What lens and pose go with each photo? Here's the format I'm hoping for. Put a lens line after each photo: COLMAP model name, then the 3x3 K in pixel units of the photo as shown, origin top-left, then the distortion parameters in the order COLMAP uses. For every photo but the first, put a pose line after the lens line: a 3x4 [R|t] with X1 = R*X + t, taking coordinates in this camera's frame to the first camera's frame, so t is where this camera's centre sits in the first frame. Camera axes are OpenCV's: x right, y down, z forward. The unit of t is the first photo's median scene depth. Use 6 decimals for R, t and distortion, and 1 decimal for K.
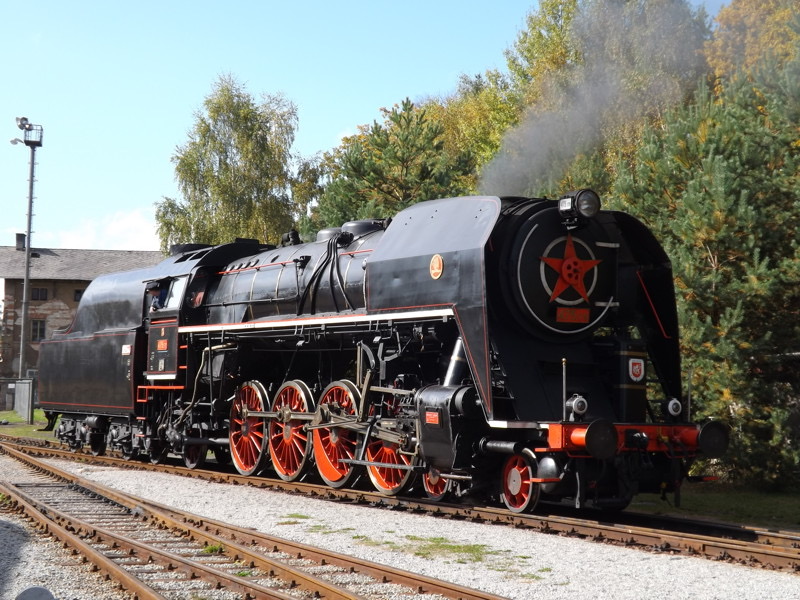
lens RADIAL K [[1498.9, 0, 401.1], [0, 1498.9, 294.5], [0, 0, 1]] dist [0.276831, 0.000000]
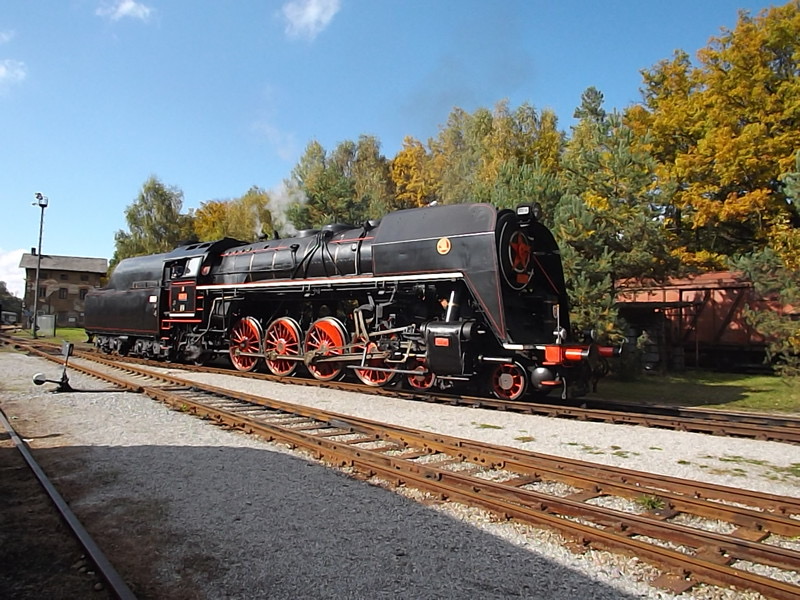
lens RADIAL K [[593.0, 0, 402.3], [0, 593.0, 303.9], [0, 0, 1]] dist [-0.024509, -0.011158]
pose [[0.946344, 0.012777, 0.322908, -0.148671], [-0.023585, 0.999284, 0.029579, 0.016843], [-0.322299, -0.035607, 0.945968, 0.289573]]
